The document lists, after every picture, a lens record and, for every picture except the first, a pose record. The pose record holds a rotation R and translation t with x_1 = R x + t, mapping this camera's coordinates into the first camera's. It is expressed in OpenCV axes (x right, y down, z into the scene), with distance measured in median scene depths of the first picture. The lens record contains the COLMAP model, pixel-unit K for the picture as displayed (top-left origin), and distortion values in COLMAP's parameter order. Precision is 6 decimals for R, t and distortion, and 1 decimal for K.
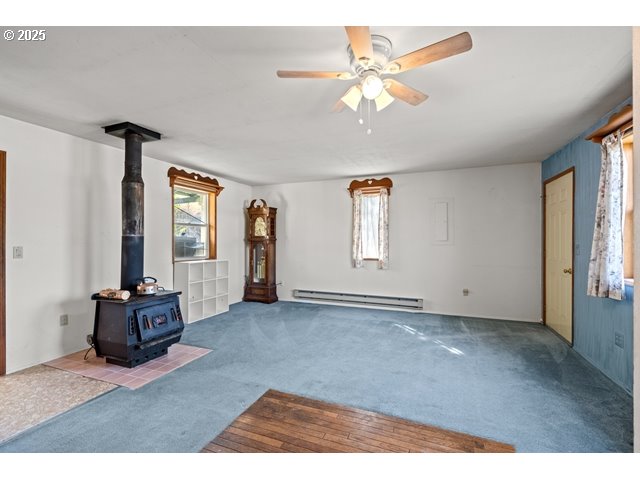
lens RADIAL K [[290.3, 0, 316.8], [0, 290.3, 242.0], [0, 0, 1]] dist [-0.008016, 0.002670]
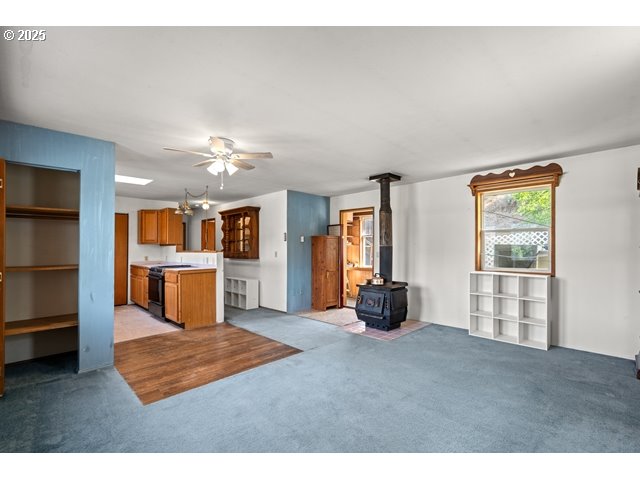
lens RADIAL K [[290.3, 0, 320.5], [0, 290.3, 246.1], [0, 0, 1]] dist [-0.008016, 0.002670]
pose [[-0.375466, -0.012962, -0.926746, 0.562664], [-0.003256, 0.999914, -0.012666, -0.001425], [0.926831, -0.001738, -0.375476, 0.783048]]
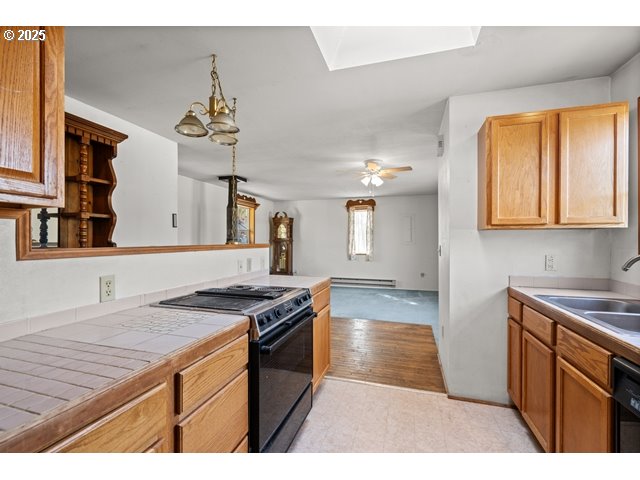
lens RADIAL K [[290.3, 0, 316.3], [0, 290.3, 239.8], [0, 0, 1]] dist [-0.008016, 0.002670]
pose [[0.996599, 0.002999, 0.082351, -0.172697], [-0.002098, 0.999937, -0.011023, 0.003530], [-0.082379, 0.010813, 0.996542, -0.480568]]
